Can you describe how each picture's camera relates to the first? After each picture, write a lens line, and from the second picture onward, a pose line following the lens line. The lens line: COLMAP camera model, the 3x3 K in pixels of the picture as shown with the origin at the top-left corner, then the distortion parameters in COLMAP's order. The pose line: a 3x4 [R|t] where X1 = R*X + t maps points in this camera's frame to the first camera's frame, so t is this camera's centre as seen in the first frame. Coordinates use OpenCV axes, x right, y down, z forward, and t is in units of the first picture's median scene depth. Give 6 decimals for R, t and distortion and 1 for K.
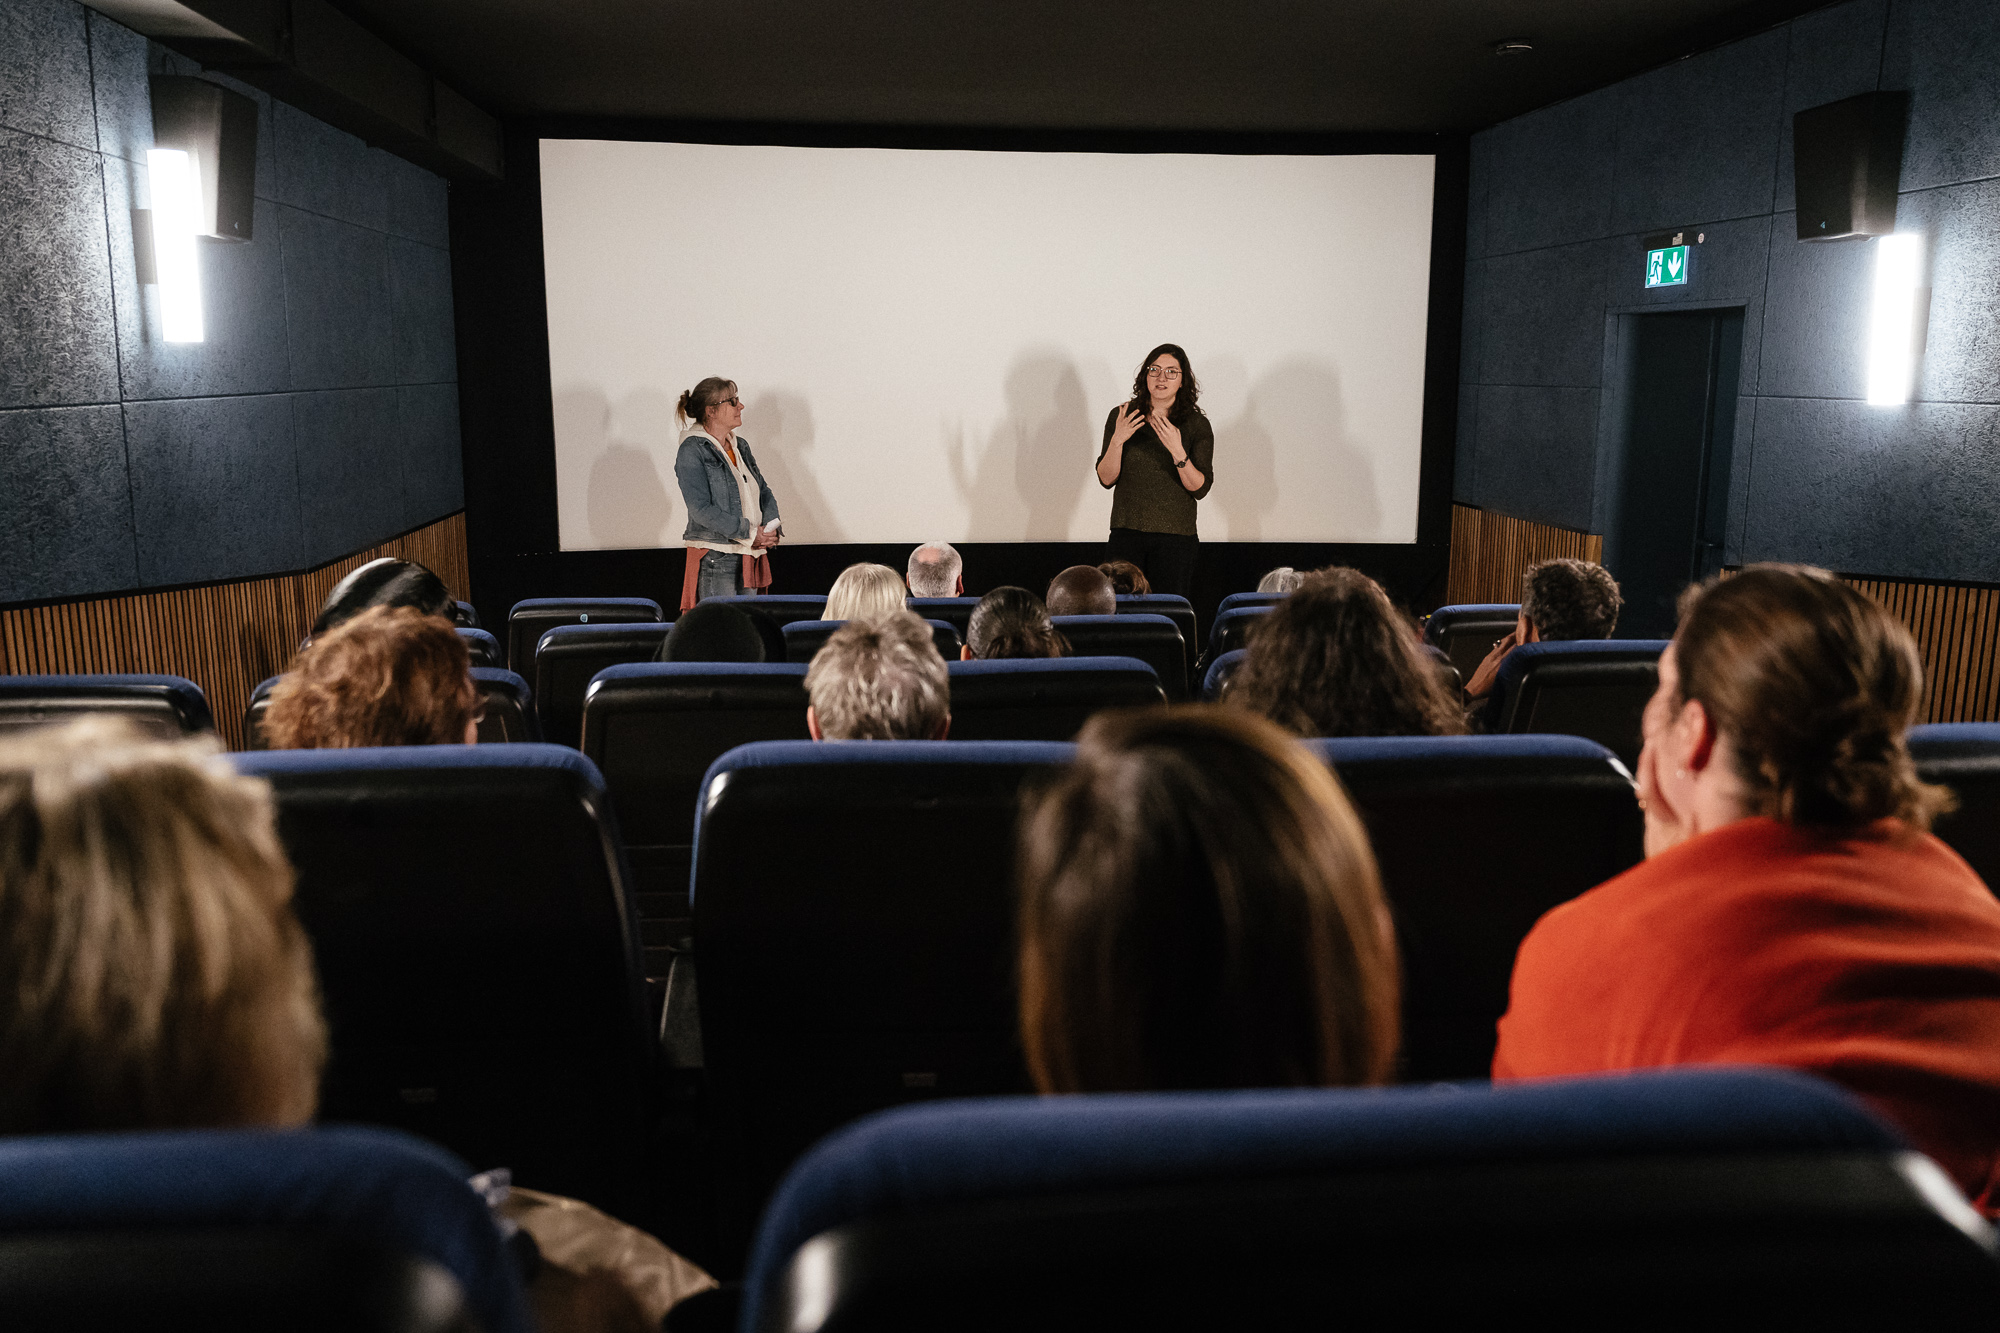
lens RADIAL K [[1414.6, 0, 998.7], [0, 1414.6, 650.1], [0, 0, 1]] dist [-0.004250, 0.004821]
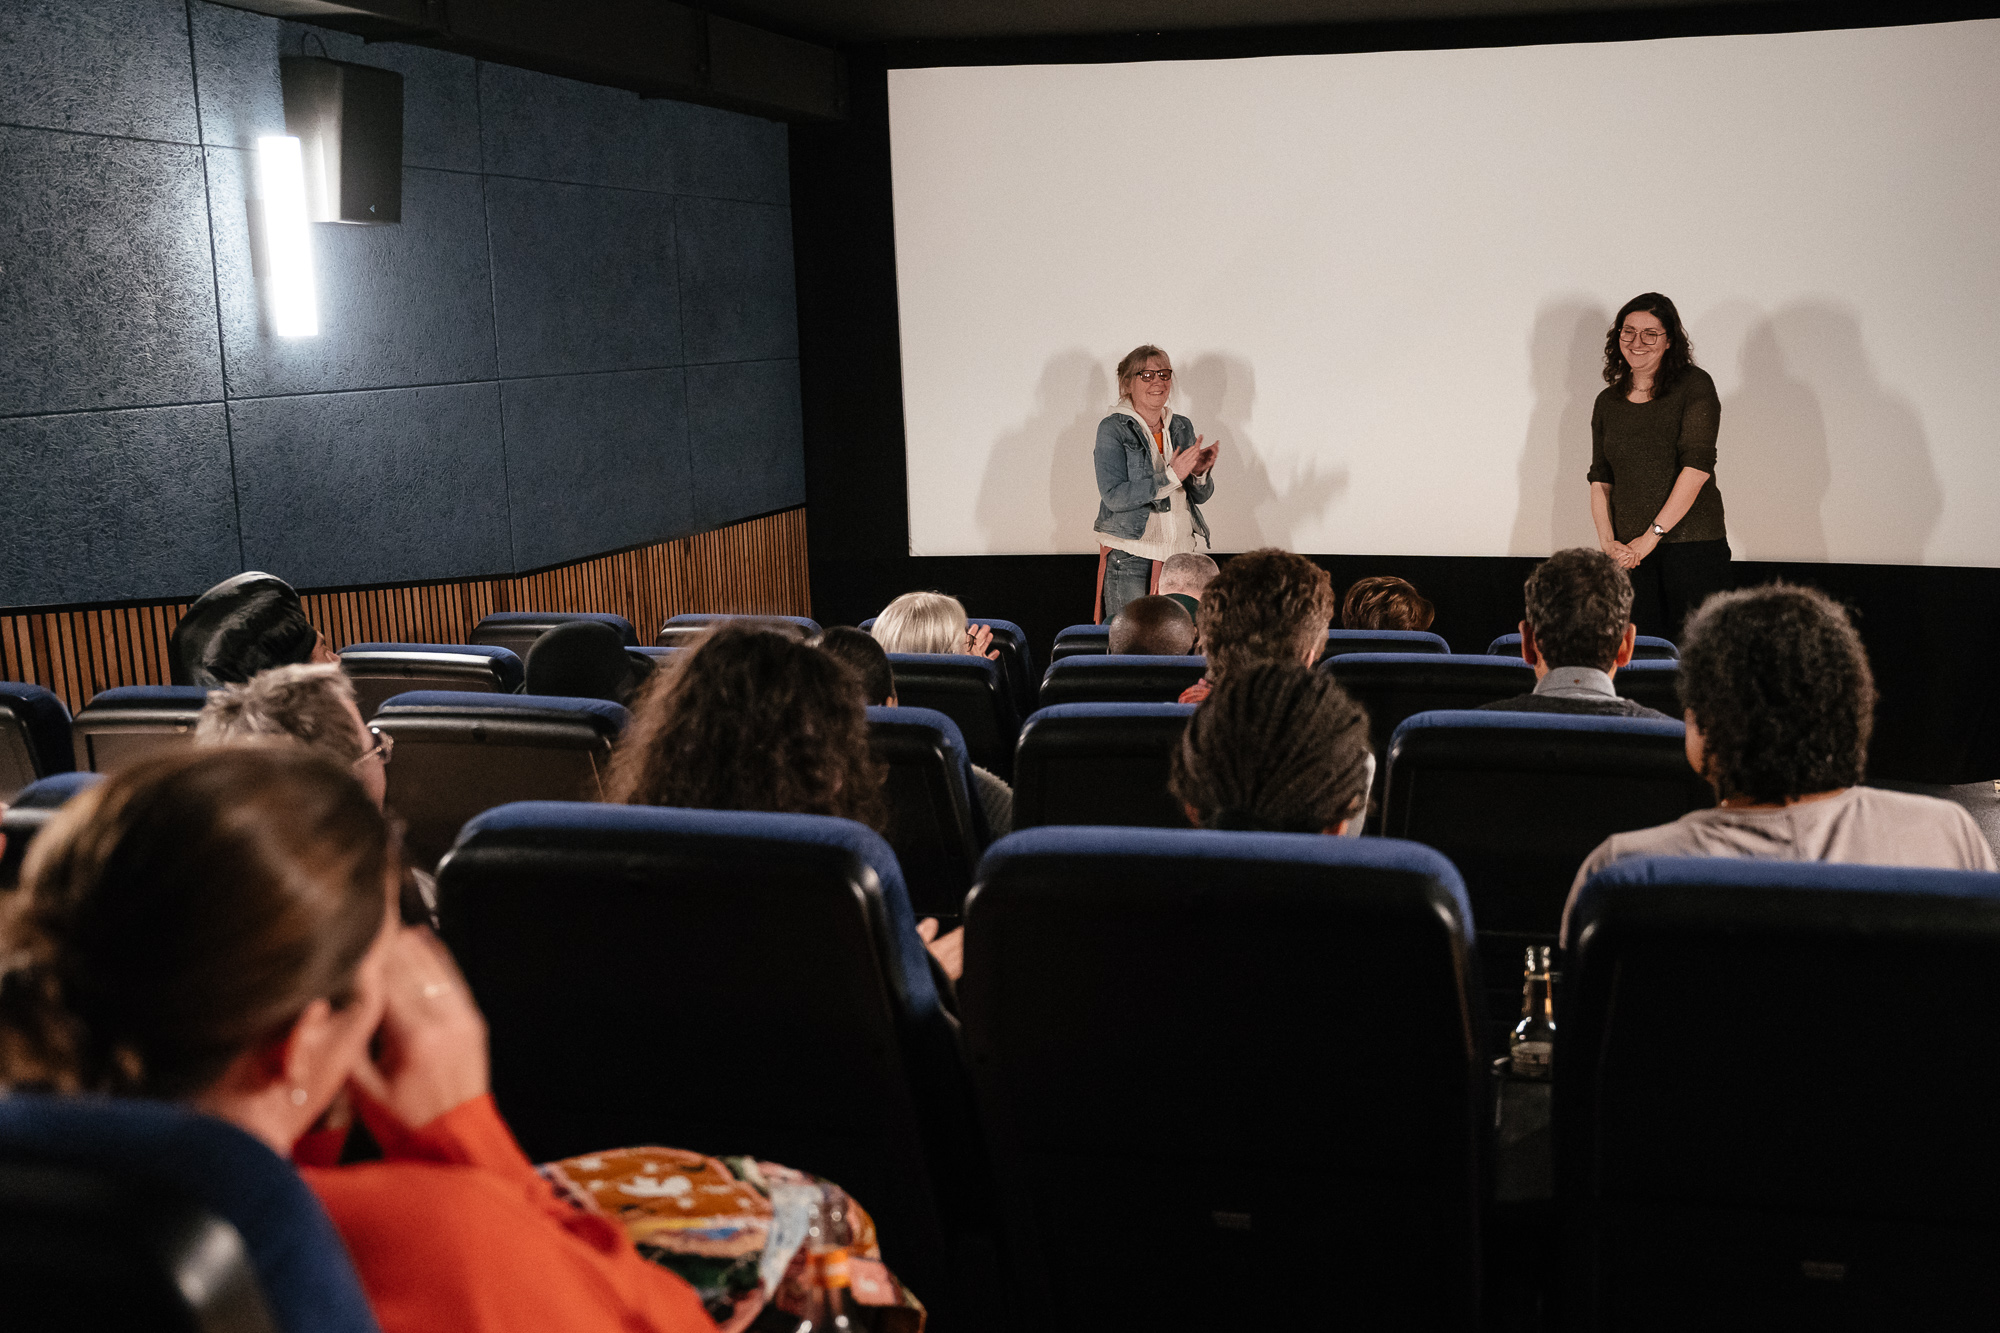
lens RADIAL K [[1776.4, 0, 995.5], [0, 1776.4, 681.5], [0, 0, 1]] dist [0.027216, -0.027107]
pose [[0.951634, 0.041950, -0.304358, 0.268440], [-0.041564, 0.999106, 0.007751, -0.014325], [0.304411, 0.005274, 0.952526, -0.005316]]
